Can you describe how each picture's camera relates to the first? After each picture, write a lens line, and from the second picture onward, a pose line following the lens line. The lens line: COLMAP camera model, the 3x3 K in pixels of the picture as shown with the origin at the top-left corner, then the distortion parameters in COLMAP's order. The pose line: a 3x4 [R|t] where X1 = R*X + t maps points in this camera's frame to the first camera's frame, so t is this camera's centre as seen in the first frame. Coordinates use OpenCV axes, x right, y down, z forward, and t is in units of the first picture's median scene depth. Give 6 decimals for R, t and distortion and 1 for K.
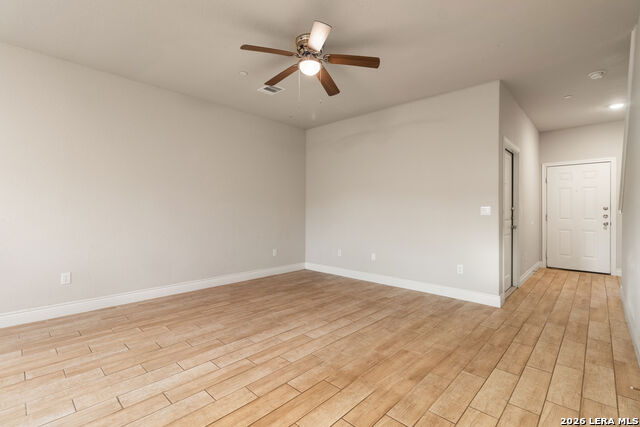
lens RADIAL K [[292.9, 0, 319.4], [0, 292.9, 212.9], [0, 0, 1]] dist [0.005100, -0.000109]
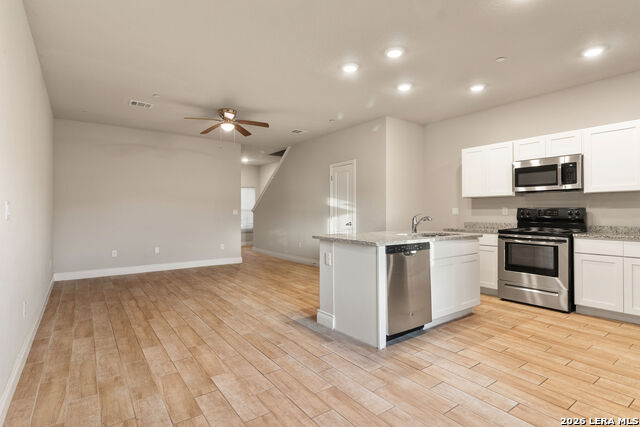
lens RADIAL K [[329.5, 0, 321.0], [0, 329.5, 210.1], [0, 0, 1]] dist [-0.001329, -0.000272]
pose [[0.172325, 0.002386, 0.985037, -1.731138], [0.008236, 0.999959, -0.003863, -0.009830], [-0.985006, 0.008778, 0.172298, 0.149730]]
